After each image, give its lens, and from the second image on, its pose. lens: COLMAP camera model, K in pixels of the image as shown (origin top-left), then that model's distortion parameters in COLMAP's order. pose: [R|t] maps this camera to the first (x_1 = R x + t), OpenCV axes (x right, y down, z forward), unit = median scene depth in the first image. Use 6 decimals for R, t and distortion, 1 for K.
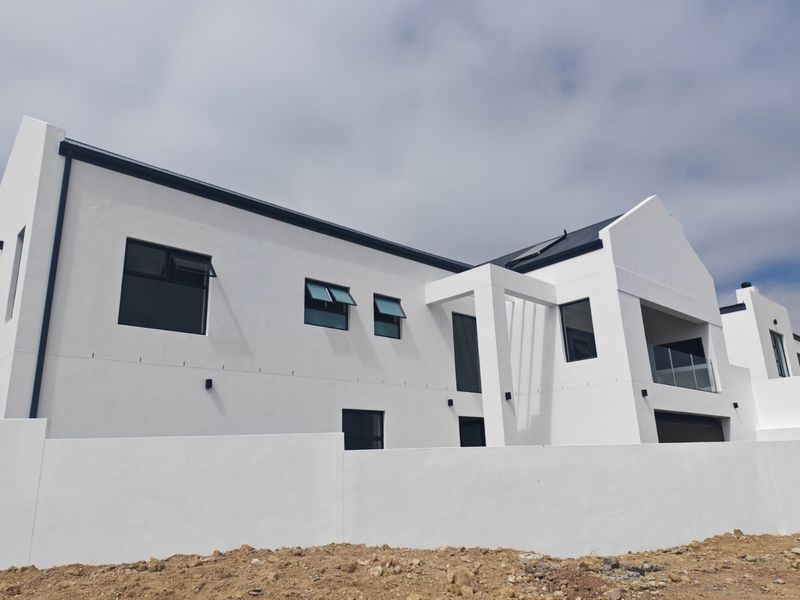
lens RADIAL K [[587.3, 0, 398.2], [0, 587.3, 294.0], [0, 0, 1]] dist [0.001685, -0.021077]
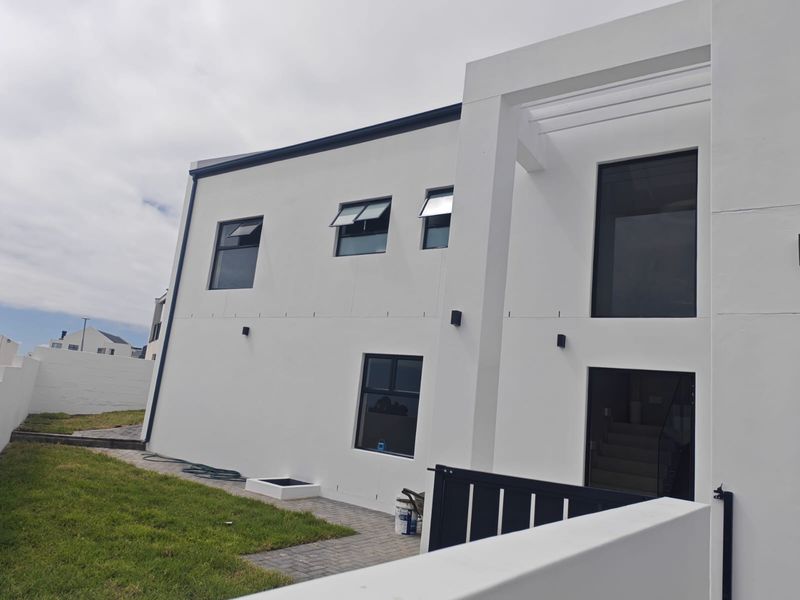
lens RADIAL K [[587.3, 0, 398.2], [0, 587.3, 294.0], [0, 0, 1]] dist [0.001685, -0.021077]
pose [[0.181874, -0.124938, -0.975352, 0.652349], [0.170906, 0.980815, -0.093768, 0.190650], [0.968356, -0.149640, 0.199738, 0.863505]]
